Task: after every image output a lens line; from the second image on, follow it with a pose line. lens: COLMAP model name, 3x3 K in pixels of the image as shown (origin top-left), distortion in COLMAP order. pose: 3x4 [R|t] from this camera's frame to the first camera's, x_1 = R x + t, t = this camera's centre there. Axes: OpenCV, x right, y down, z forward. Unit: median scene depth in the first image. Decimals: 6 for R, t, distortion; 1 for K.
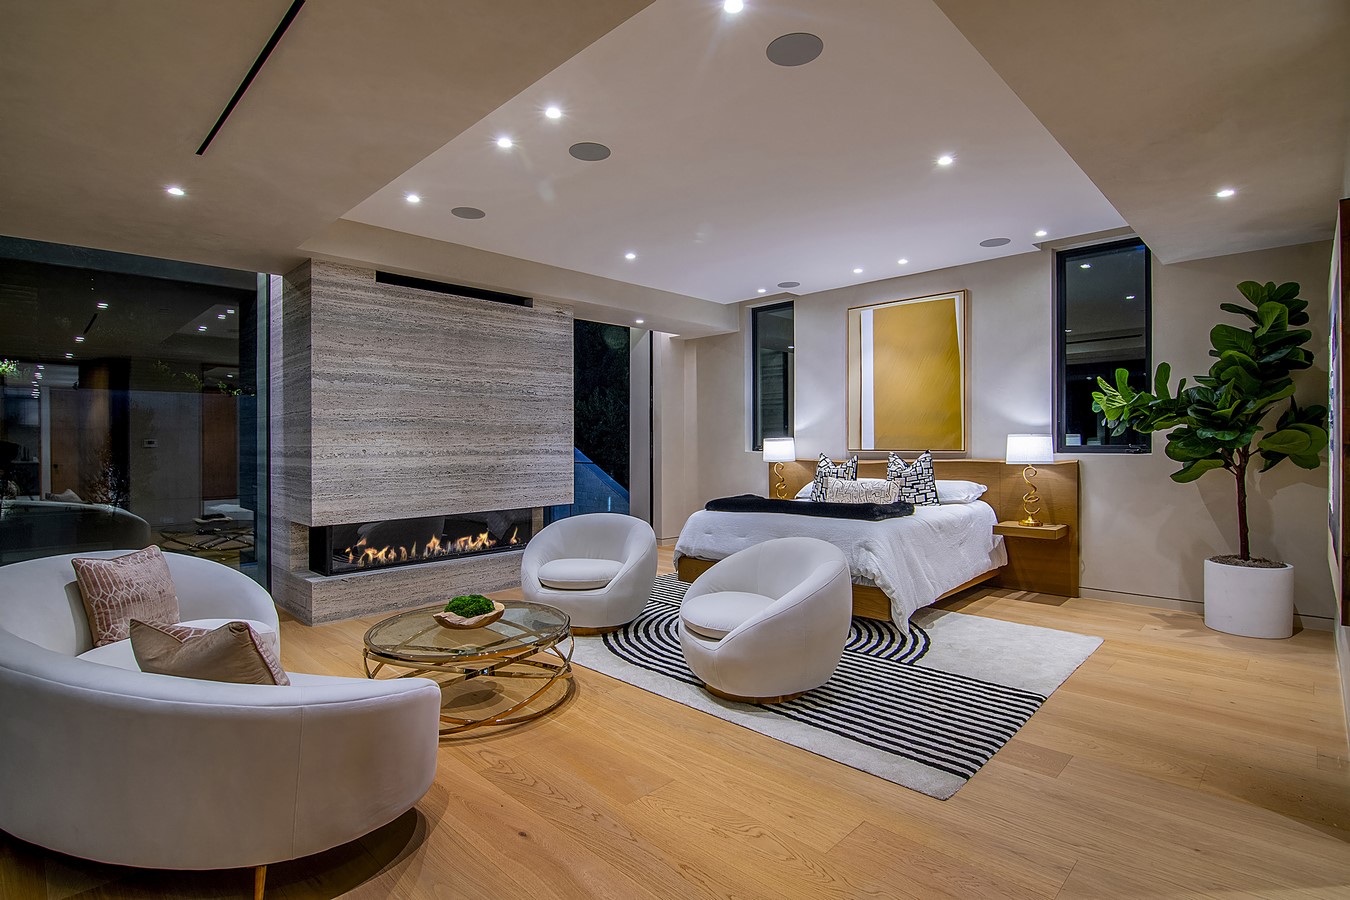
lens RADIAL K [[654.9, 0, 672.0], [0, 654.9, 444.8], [0, 0, 1]] dist [0.000904, 0.000396]
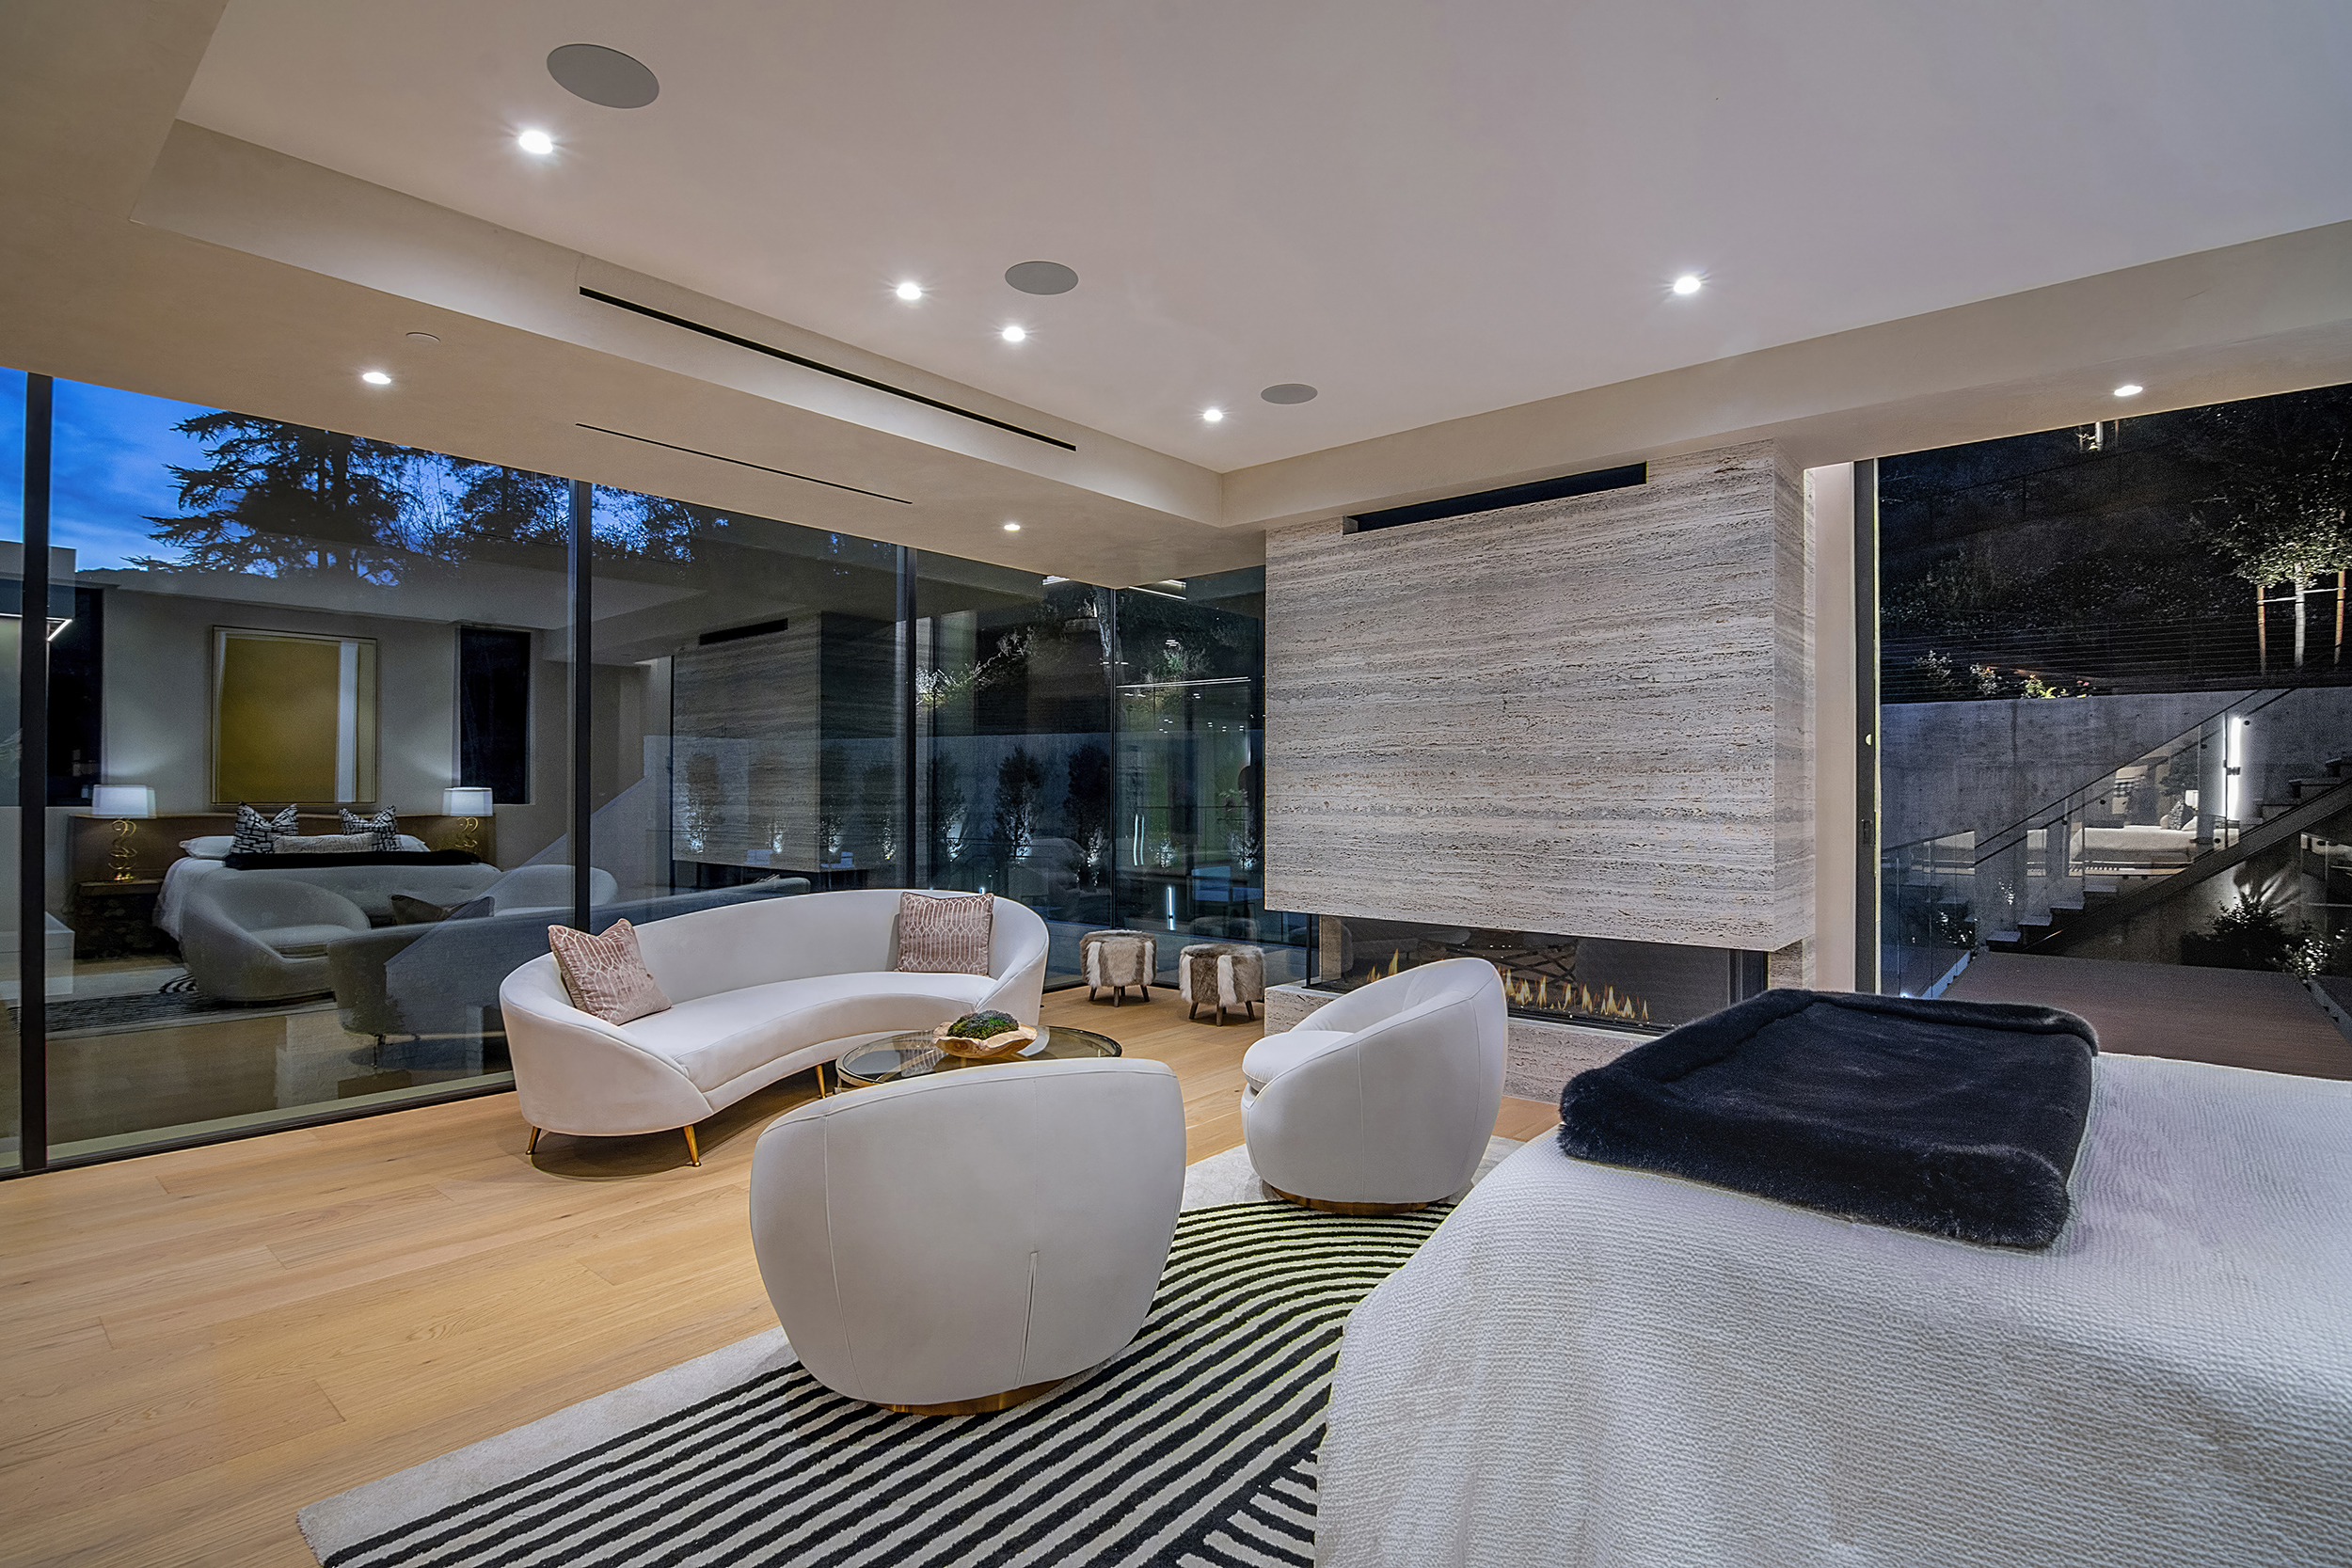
lens RADIAL K [[1140.8, 0, 1170.8], [0, 1140.8, 783.1], [0, 0, 1]] dist [0.000904, 0.000396]
pose [[0.064759, -0.001076, -0.997900, 0.580693], [-0.006042, 0.999981, -0.001470, -0.007535], [0.997883, 0.006125, 0.064751, 0.706067]]
